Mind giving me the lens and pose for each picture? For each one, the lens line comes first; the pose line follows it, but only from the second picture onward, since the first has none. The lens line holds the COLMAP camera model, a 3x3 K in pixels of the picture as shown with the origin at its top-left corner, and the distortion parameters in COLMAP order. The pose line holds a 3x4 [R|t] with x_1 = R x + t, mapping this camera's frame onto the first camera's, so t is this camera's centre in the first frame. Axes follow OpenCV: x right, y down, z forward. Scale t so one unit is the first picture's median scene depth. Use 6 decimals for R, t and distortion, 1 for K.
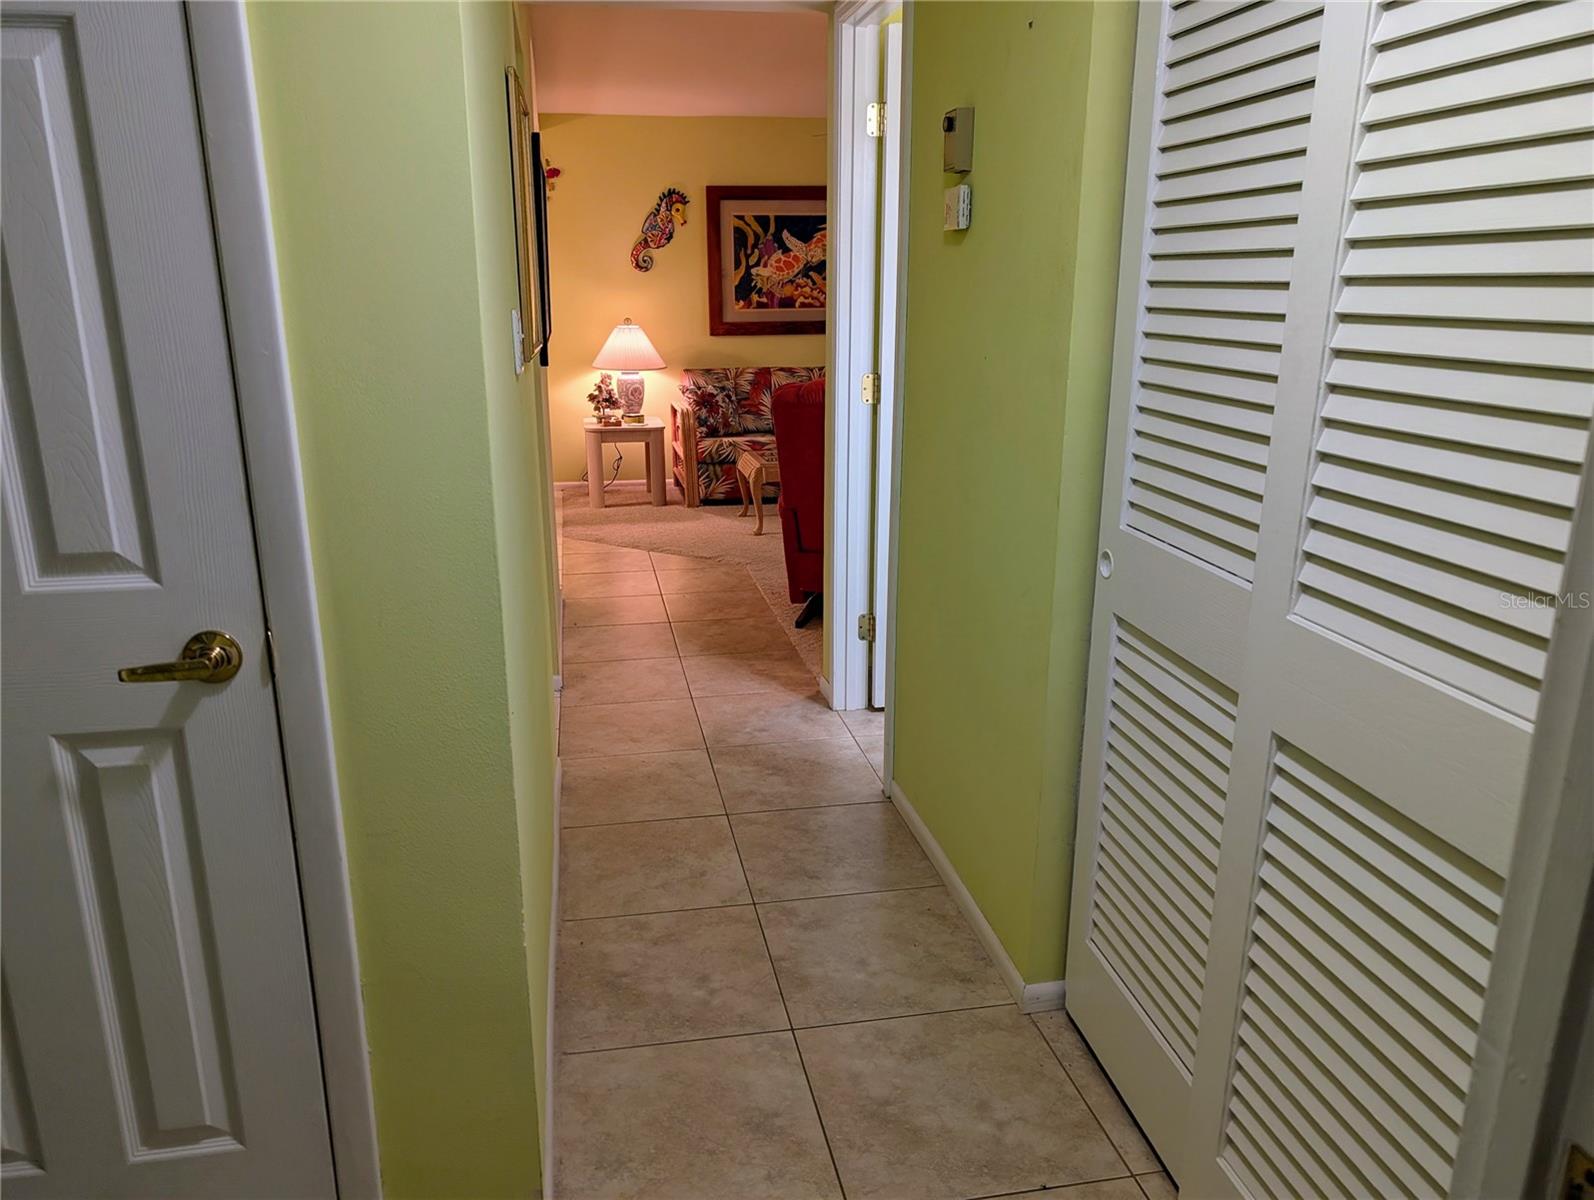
lens RADIAL K [[1152.4, 0, 799.5], [0, 1152.4, 607.2], [0, 0, 1]] dist [0.018665, -0.021690]
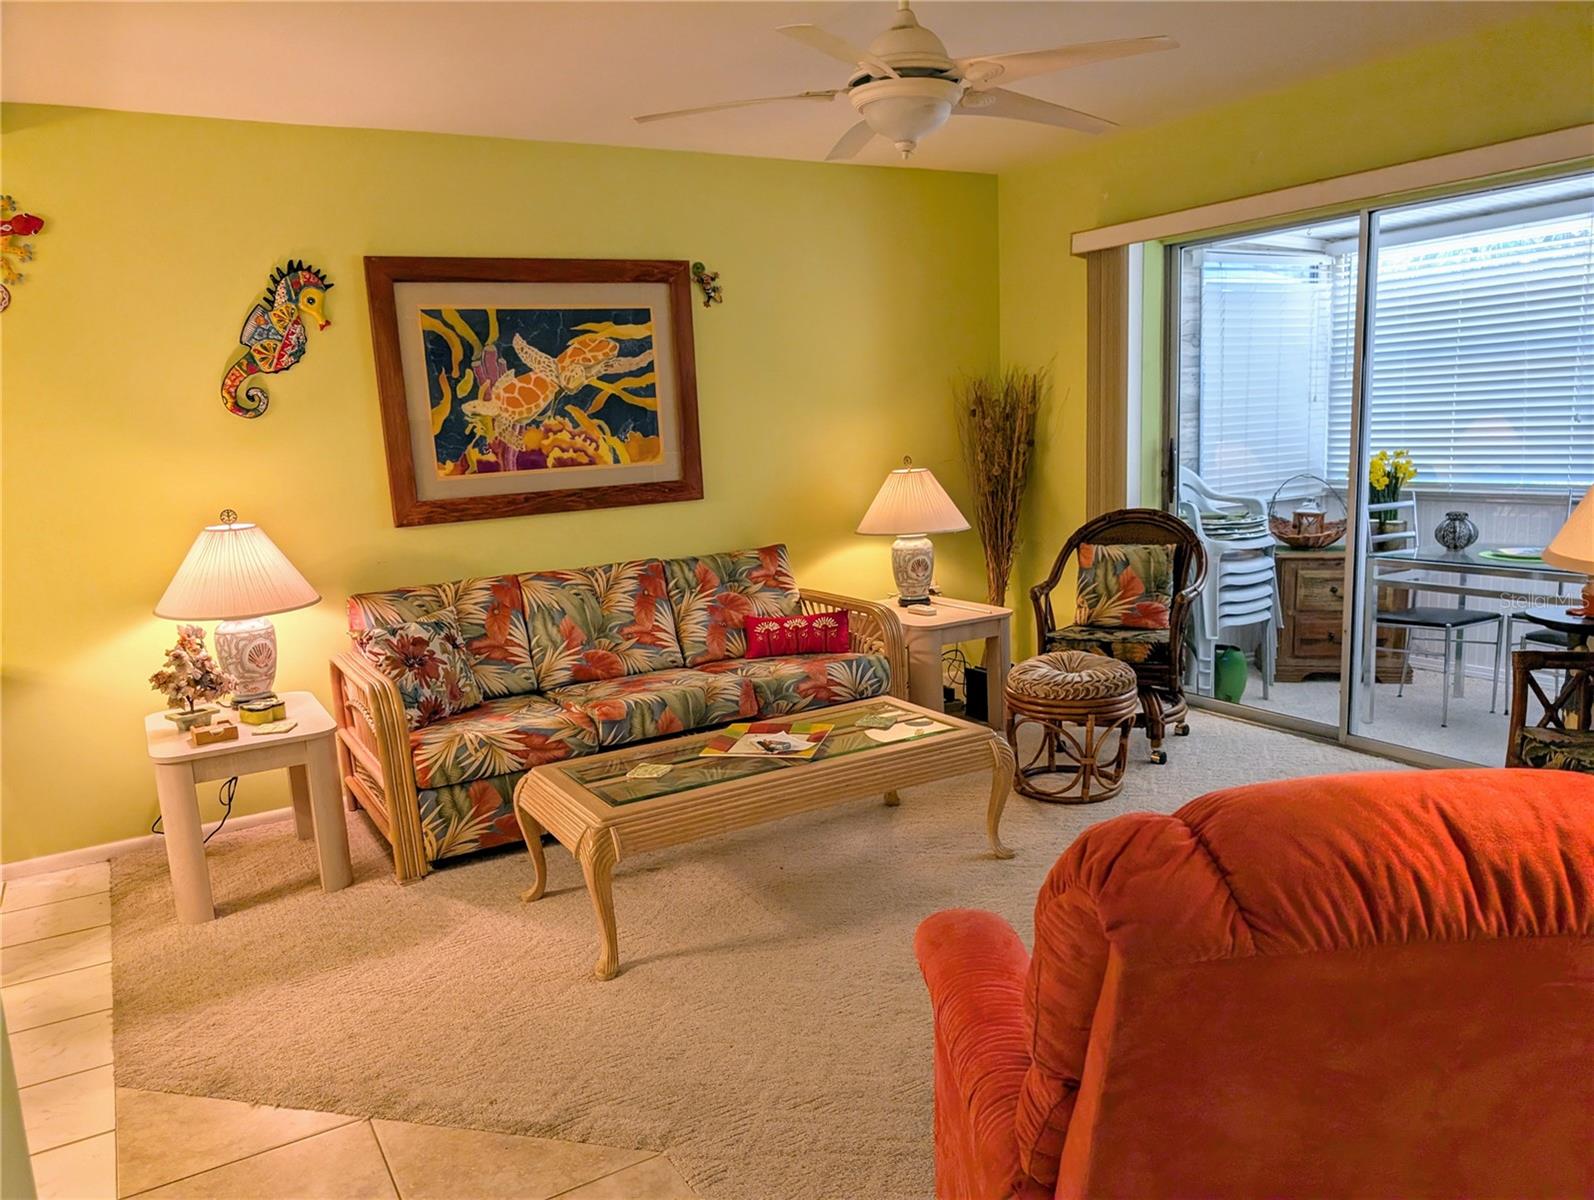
lens RADIAL K [[1152.4, 0, 810.9], [0, 1152.4, 625.1], [0, 0, 1]] dist [0.018665, -0.021690]
pose [[0.938922, -0.105465, 0.327571, -0.078622], [0.136877, 0.987798, -0.074300, -0.126106], [-0.315737, 0.114599, 0.941901, 0.443242]]
